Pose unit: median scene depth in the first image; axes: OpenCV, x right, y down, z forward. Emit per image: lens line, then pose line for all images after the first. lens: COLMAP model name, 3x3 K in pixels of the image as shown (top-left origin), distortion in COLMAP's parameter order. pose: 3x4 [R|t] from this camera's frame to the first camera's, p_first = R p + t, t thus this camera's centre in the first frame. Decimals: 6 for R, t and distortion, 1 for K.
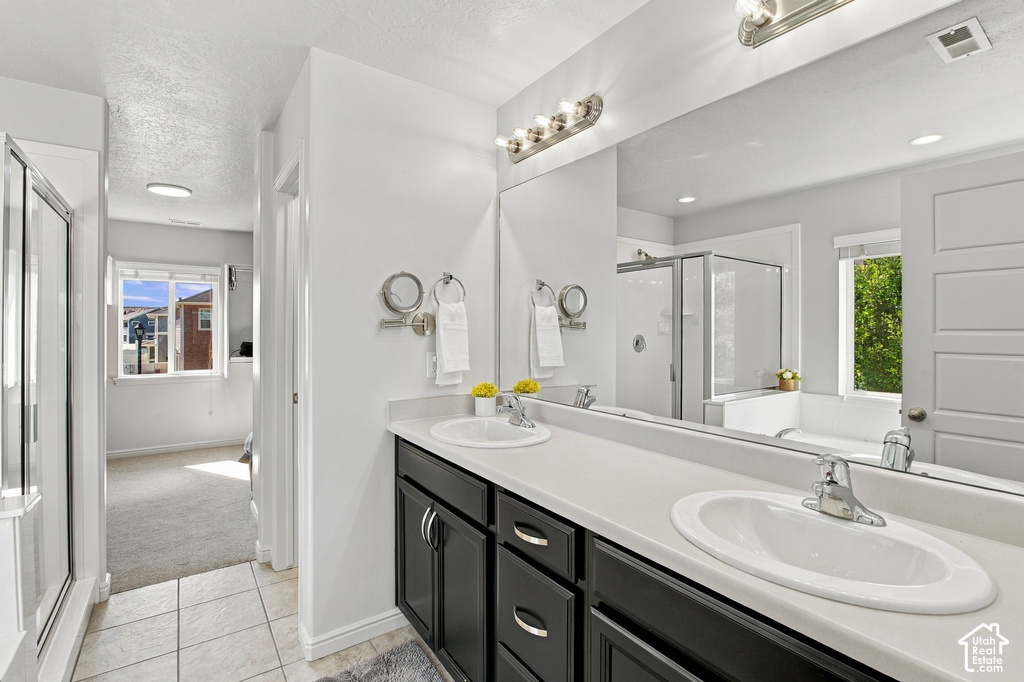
lens RADIAL K [[470.6, 0, 510.7], [0, 470.6, 332.4], [0, 0, 1]] dist [-0.016368, -0.000439]
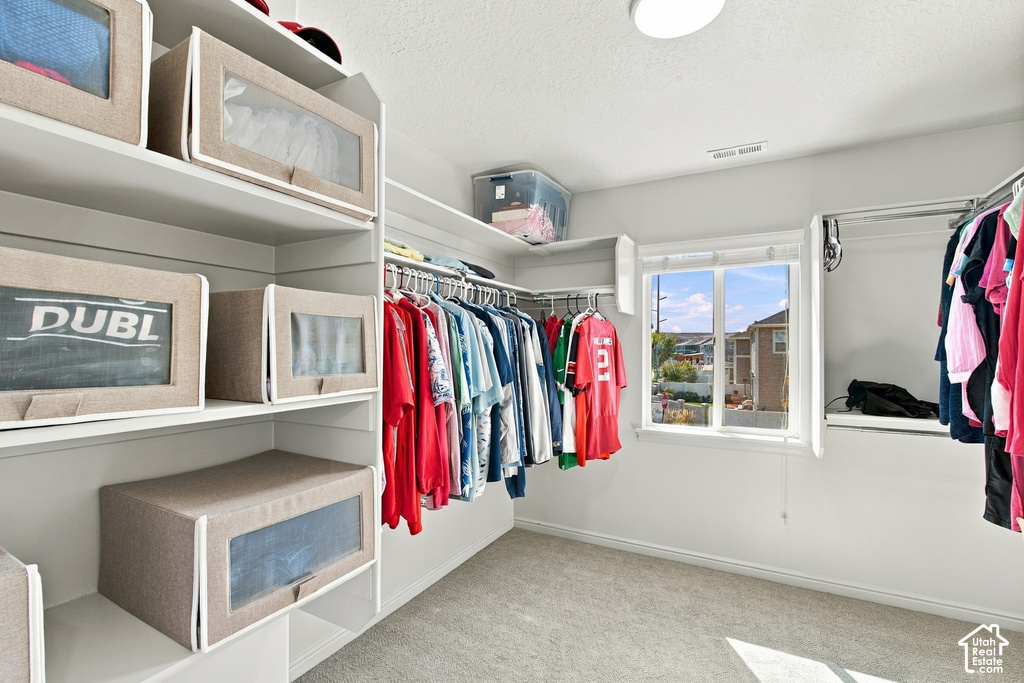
lens RADIAL K [[470.6, 0, 509.4], [0, 470.6, 347.7], [0, 0, 1]] dist [-0.016368, -0.000439]
pose [[0.450089, -0.009541, -0.892933, -0.290210], [-0.005157, 0.999898, -0.013283, -0.003332], [0.892969, 0.010584, 0.449994, 0.453177]]
